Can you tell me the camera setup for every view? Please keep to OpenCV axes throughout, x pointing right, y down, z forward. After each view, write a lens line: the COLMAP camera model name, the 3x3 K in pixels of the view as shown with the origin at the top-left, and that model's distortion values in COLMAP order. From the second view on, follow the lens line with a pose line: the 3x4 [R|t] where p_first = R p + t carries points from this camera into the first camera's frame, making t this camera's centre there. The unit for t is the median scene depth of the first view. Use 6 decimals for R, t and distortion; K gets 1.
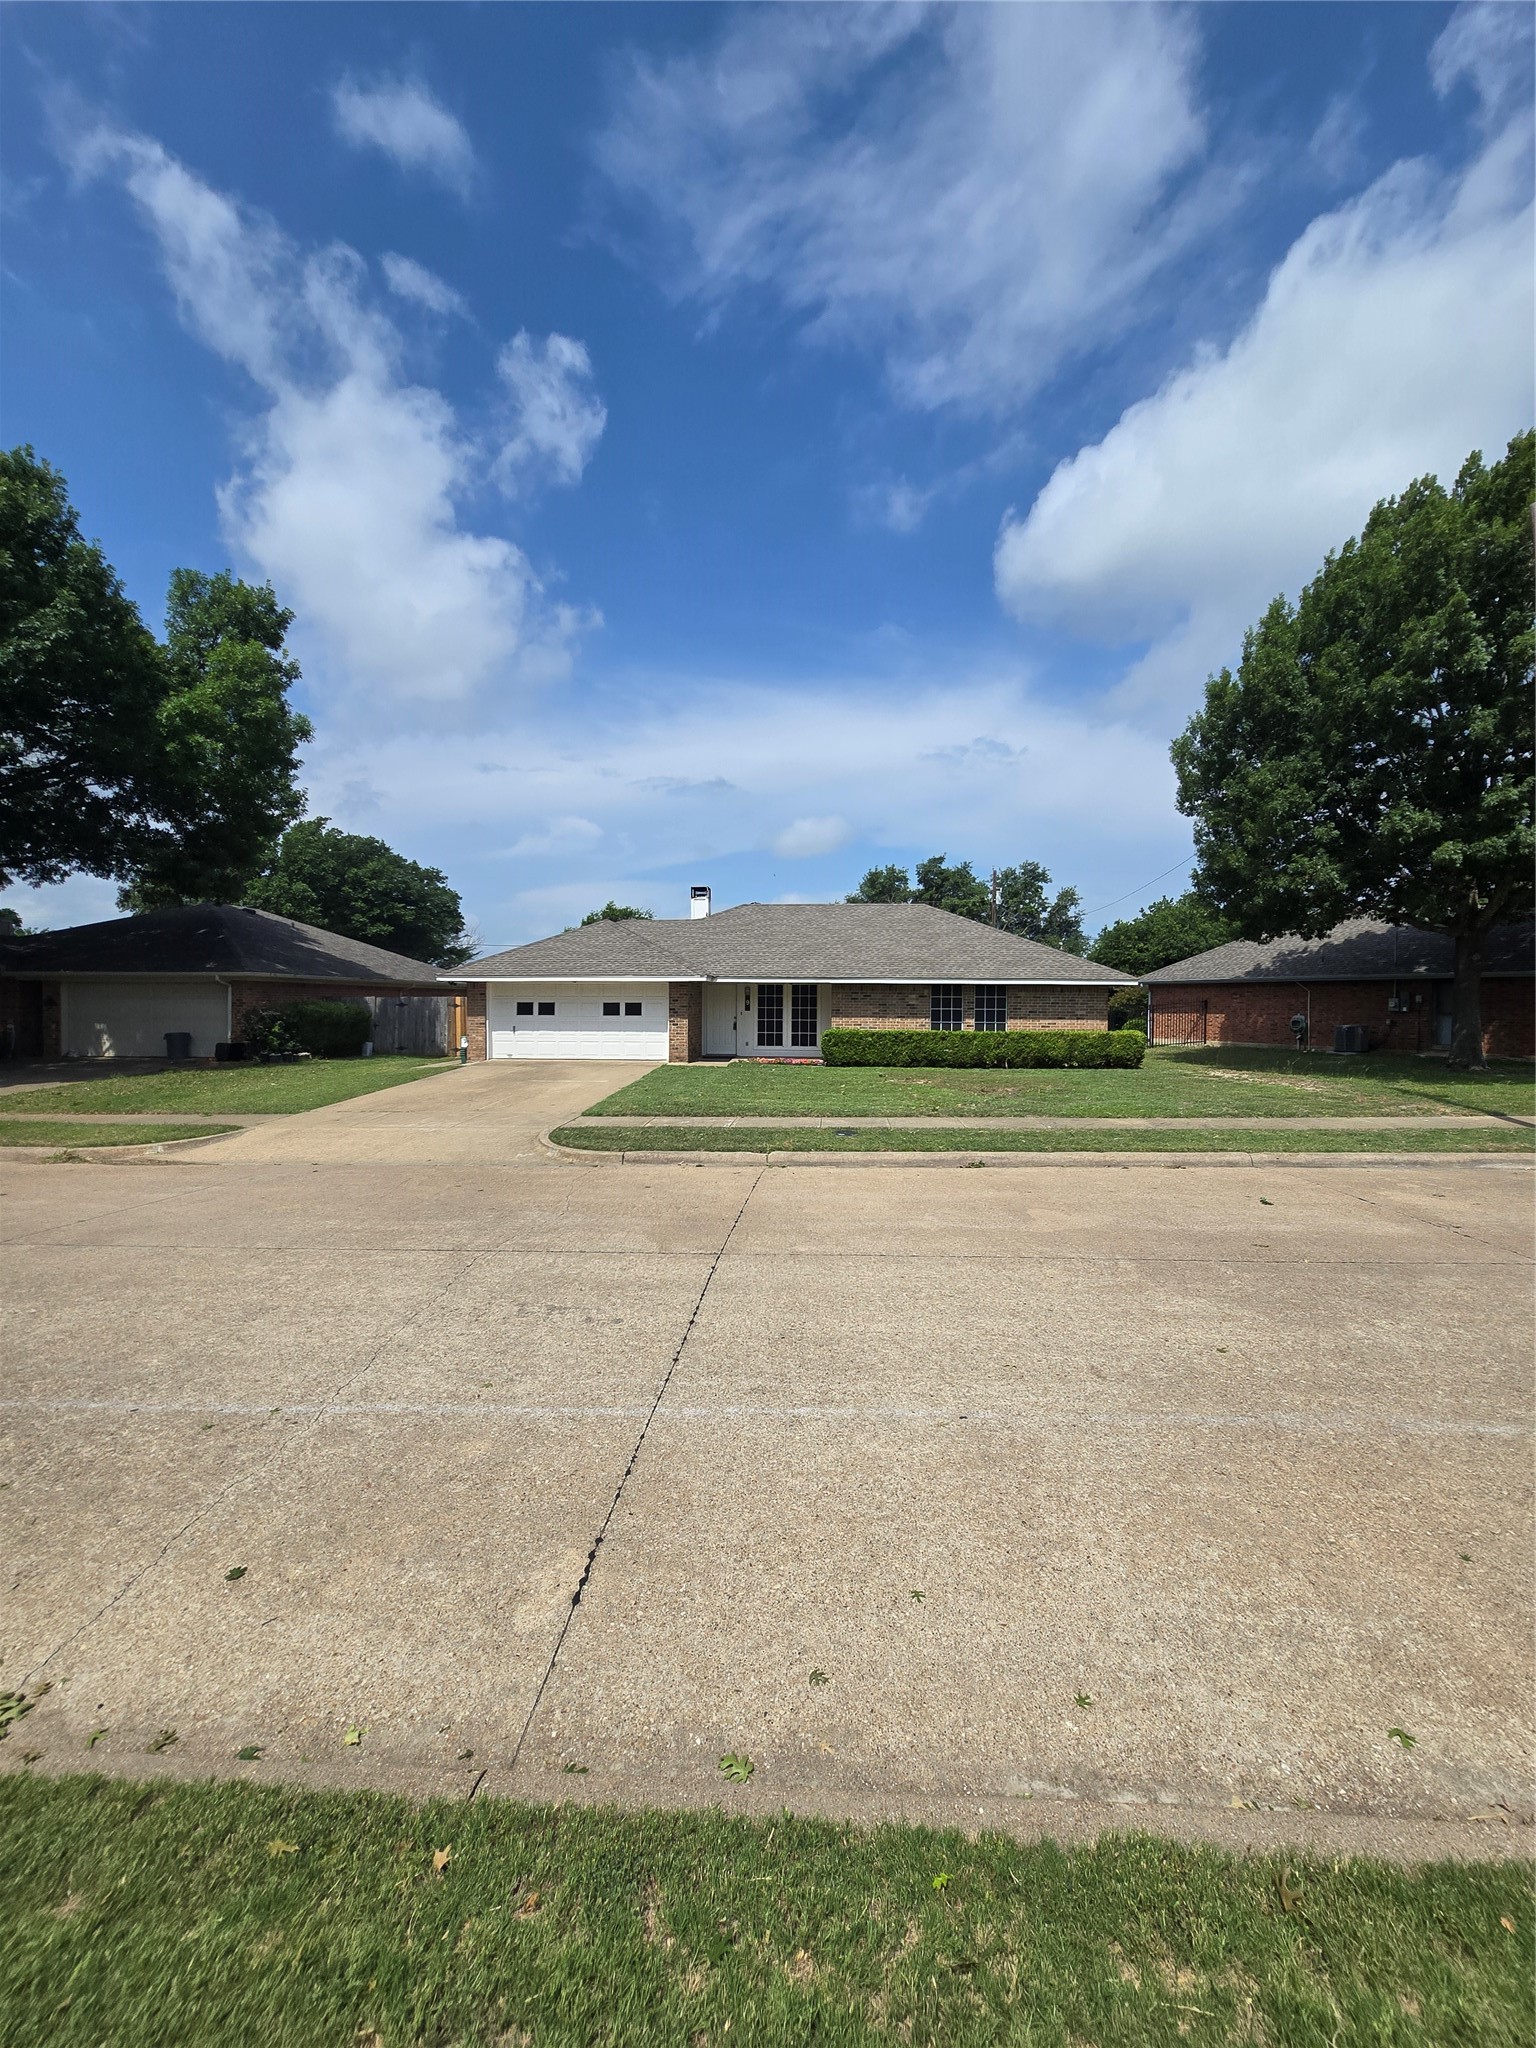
lens RADIAL K [[840.8, 0, 779.6], [0, 840.8, 1035.4], [0, 0, 1]] dist [-0.024076, 0.000890]
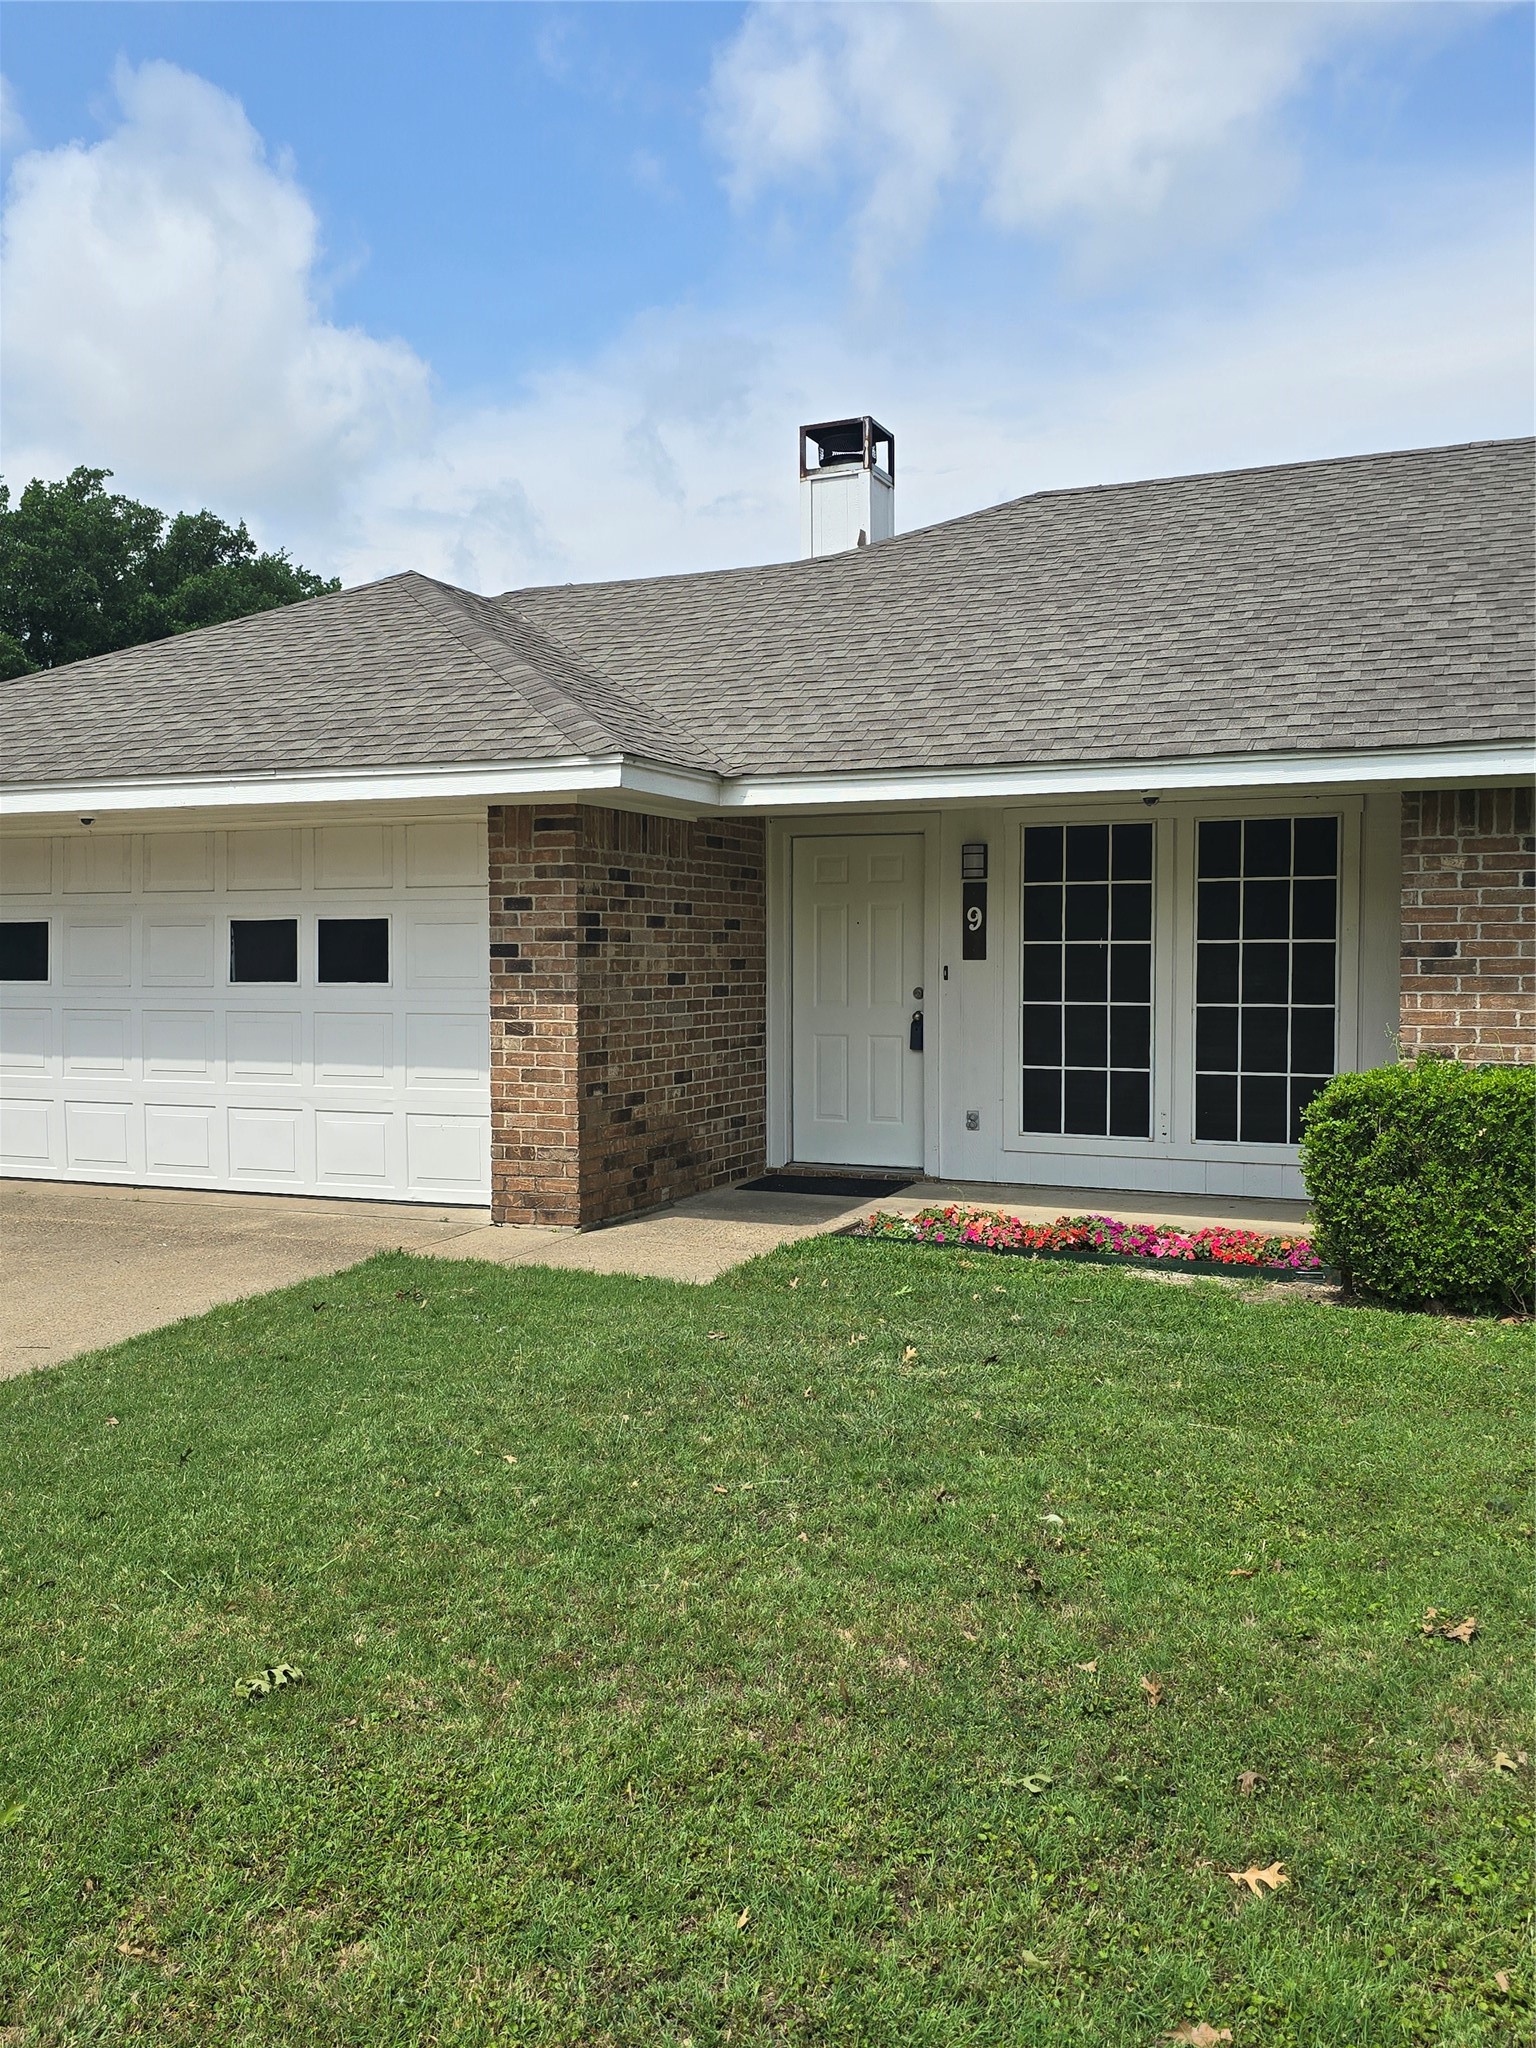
lens RADIAL K [[1708.0, 0, 777.9], [0, 1708.0, 1045.8], [0, 0, 1]] dist [0.019695, 0.001754]
pose [[0.932600, 0.013283, -0.360667, 0.066178], [-0.009180, 0.999872, 0.013088, -0.013342], [0.360795, -0.008895, 0.932603, 0.604232]]
